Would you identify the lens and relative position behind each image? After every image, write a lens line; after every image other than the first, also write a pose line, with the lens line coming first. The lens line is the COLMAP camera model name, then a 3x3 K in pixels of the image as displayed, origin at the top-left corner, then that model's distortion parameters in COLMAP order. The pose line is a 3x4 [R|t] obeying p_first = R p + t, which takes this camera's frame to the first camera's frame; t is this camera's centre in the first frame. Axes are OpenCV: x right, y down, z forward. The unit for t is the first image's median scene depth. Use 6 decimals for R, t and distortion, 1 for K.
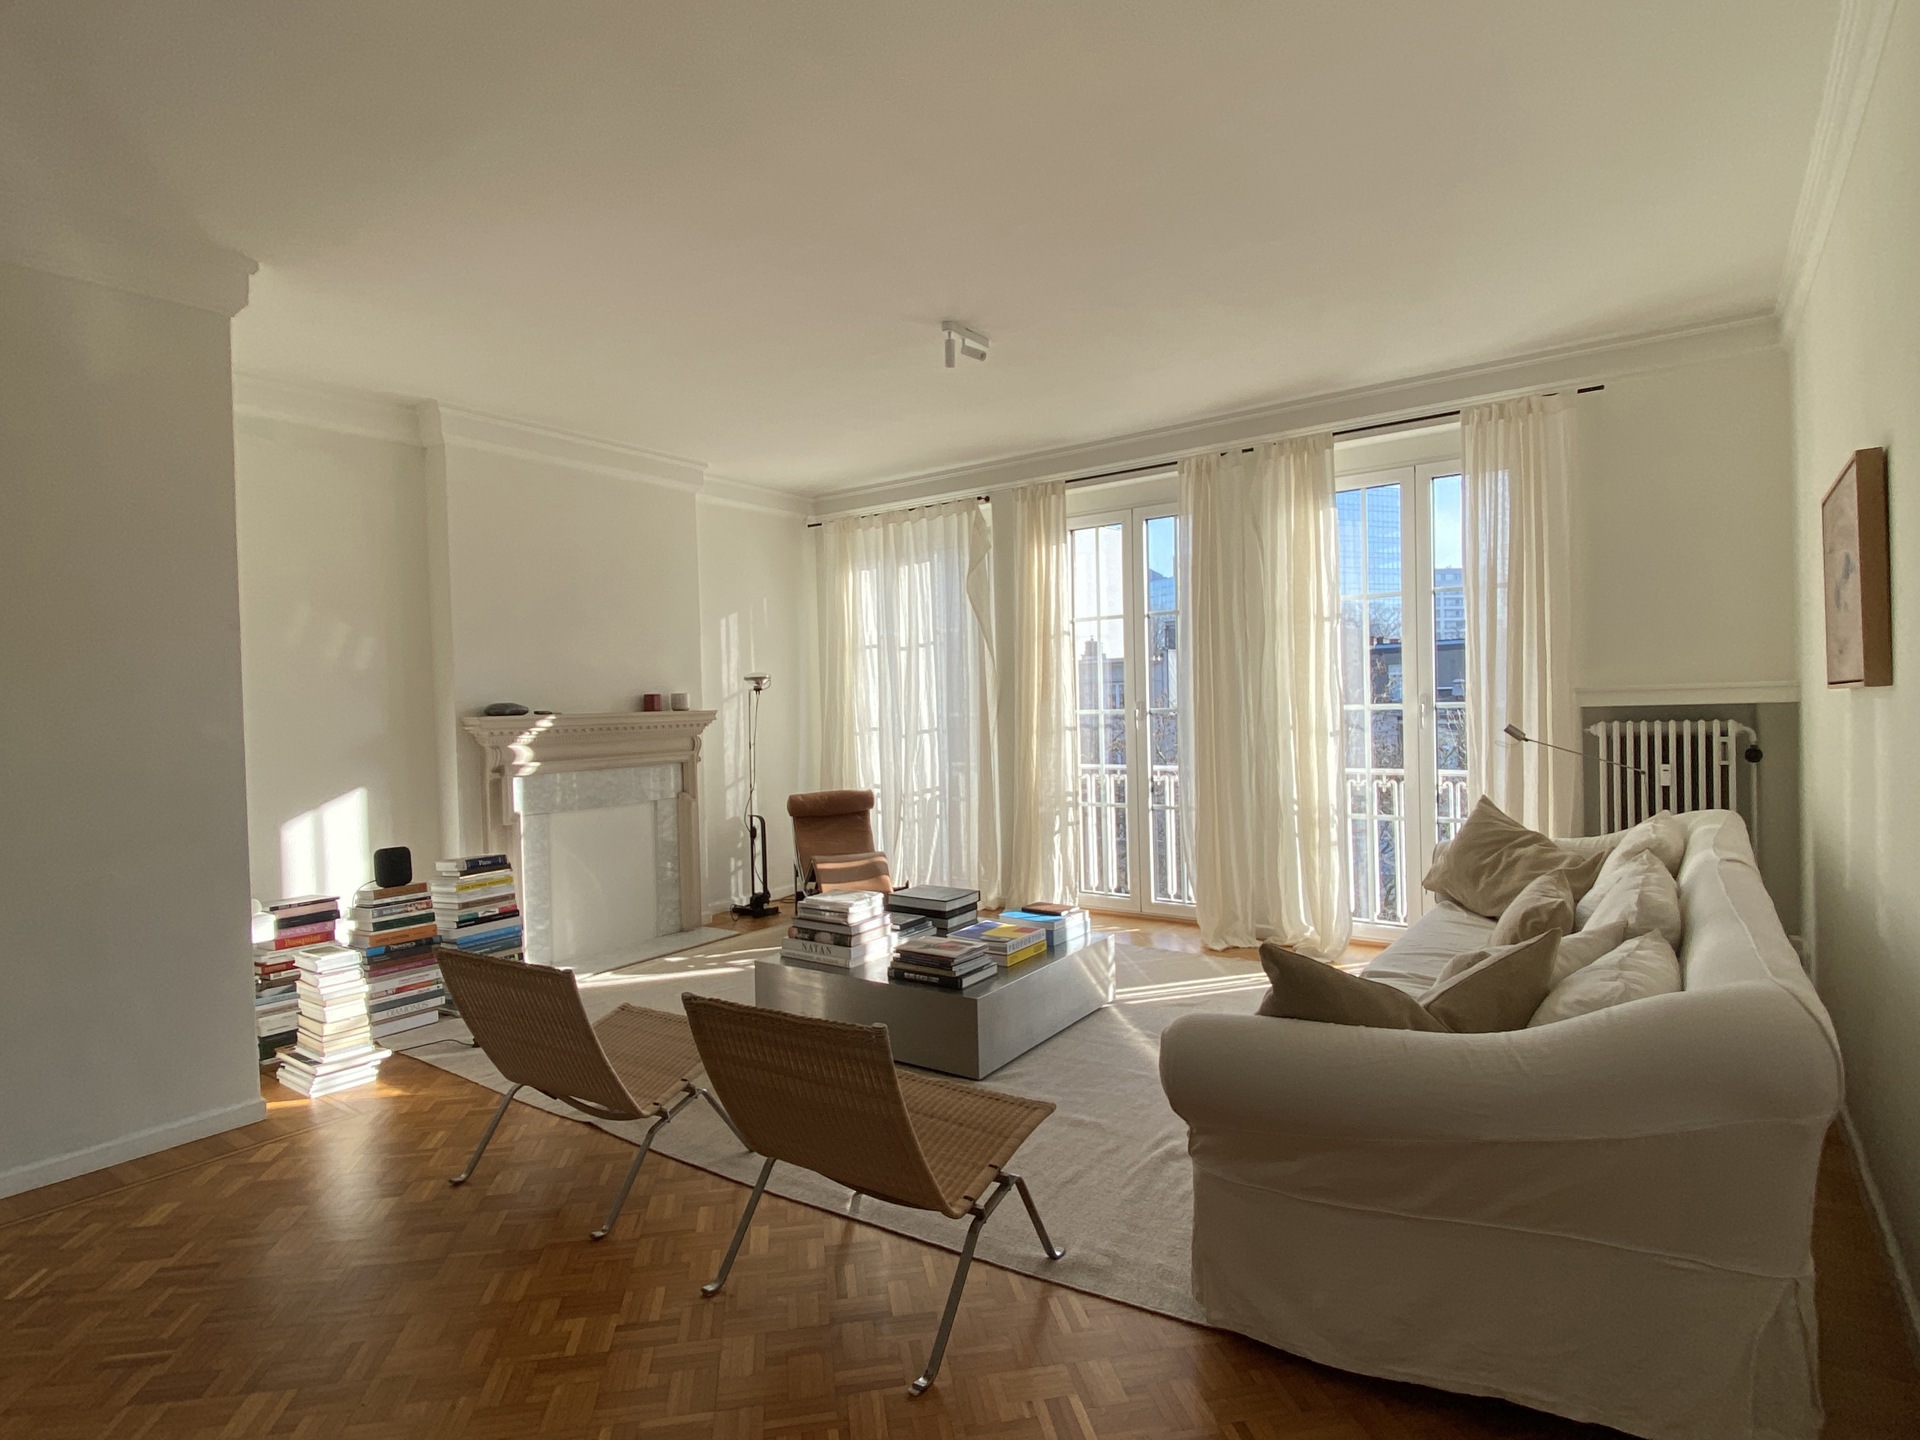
lens RADIAL K [[1011.9, 0, 959.8], [0, 1011.9, 720.3], [0, 0, 1]] dist [0.002642, 0.000209]
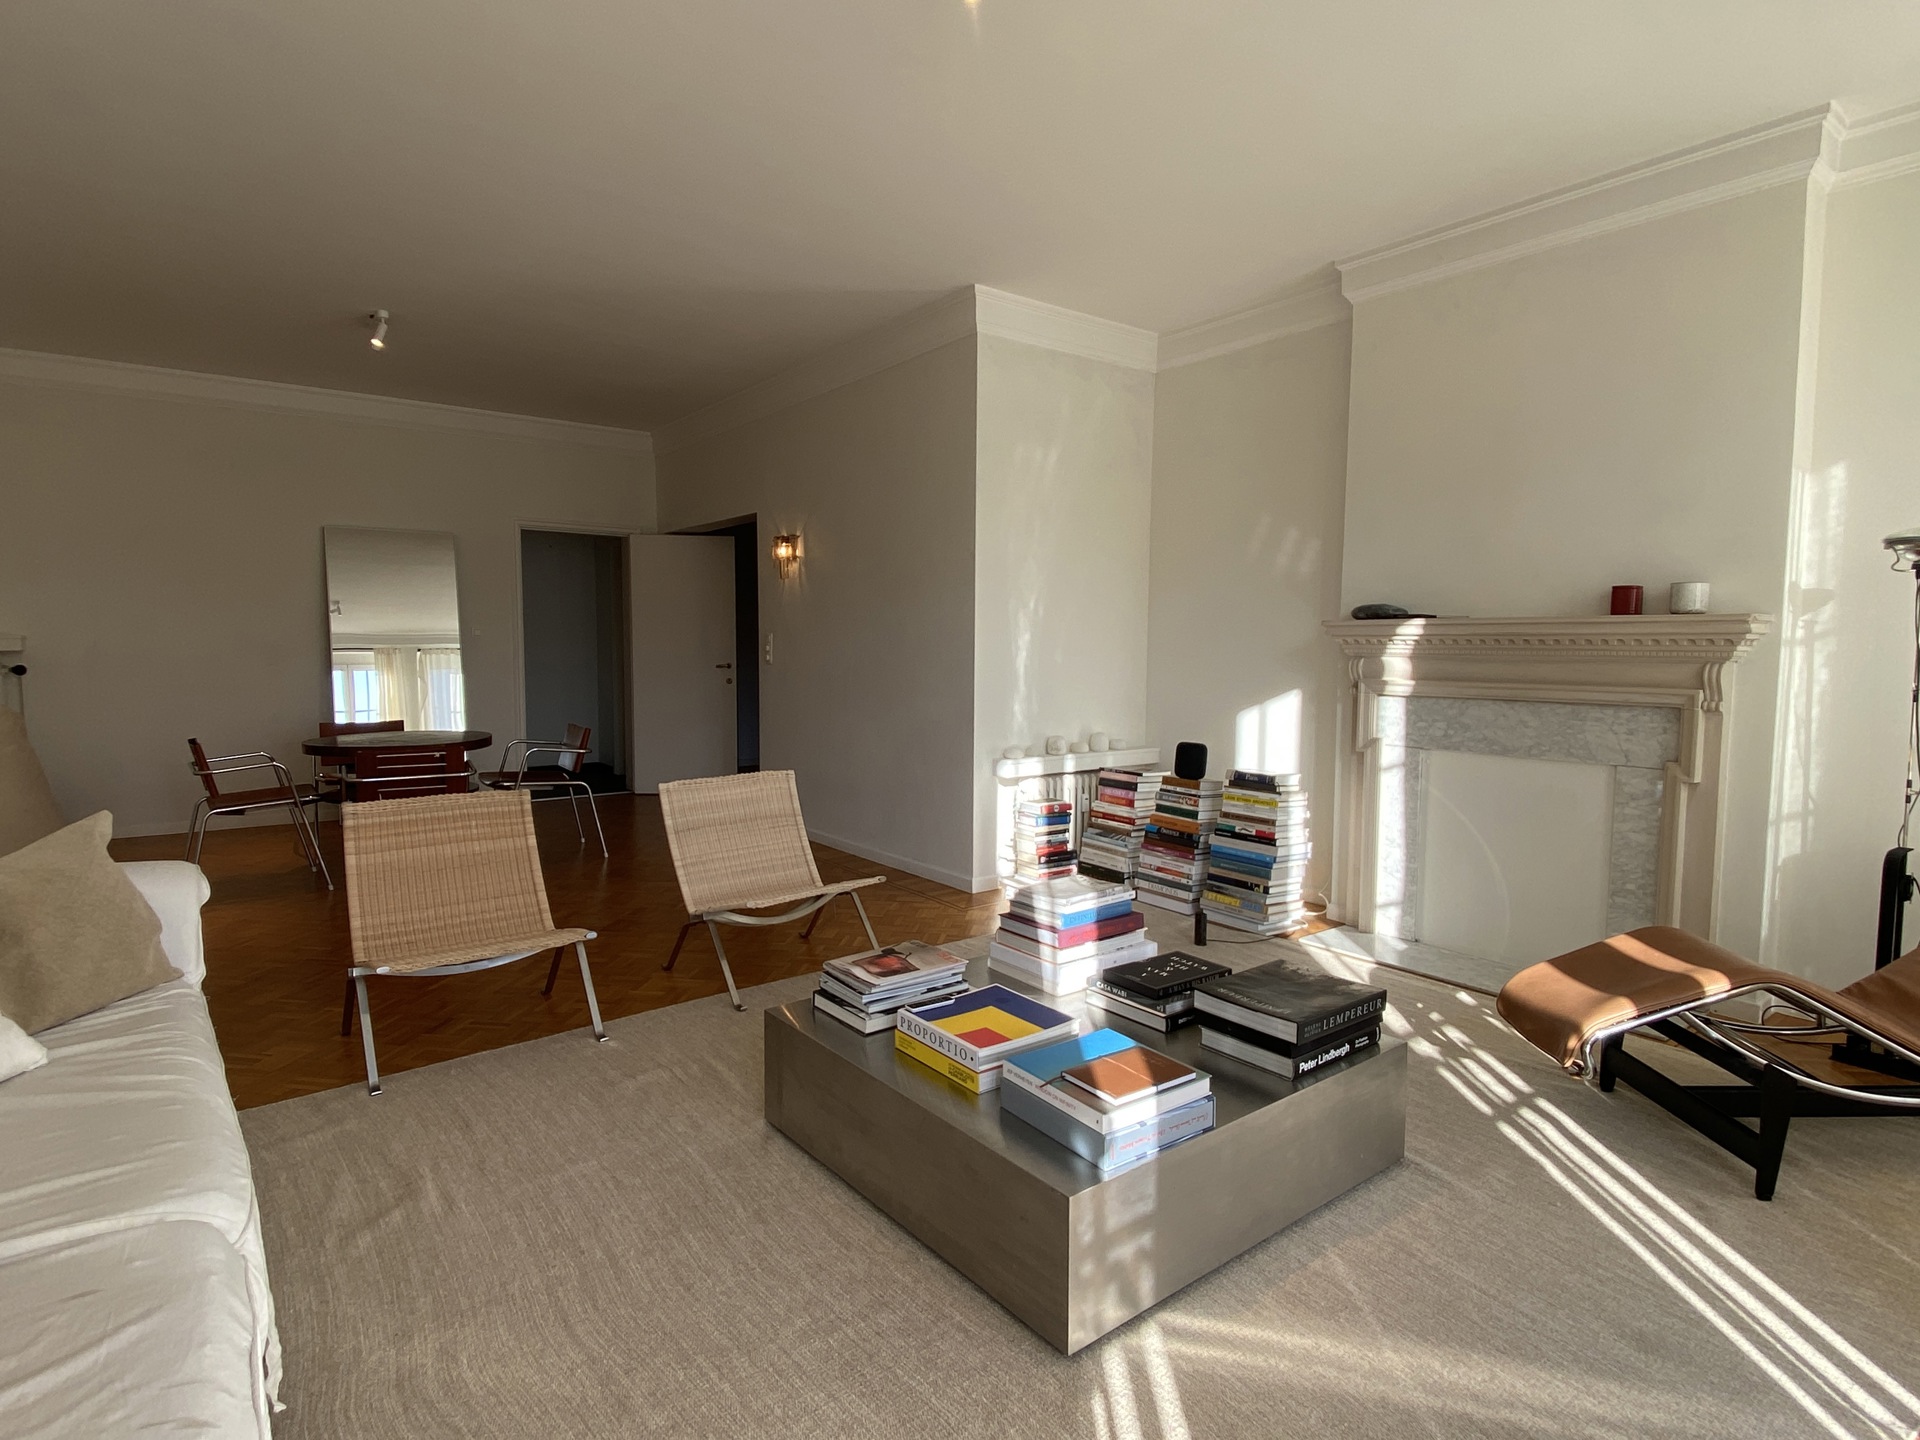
lens RADIAL K [[1011.9, 0, 960.6], [0, 1011.9, 719.3], [0, 0, 1]] dist [0.002642, 0.000209]
pose [[-0.328468, 0.104993, -0.938662, 0.431388], [-0.006019, 0.993550, 0.113239, -0.014551], [0.944496, 0.042845, -0.325717, 0.932724]]
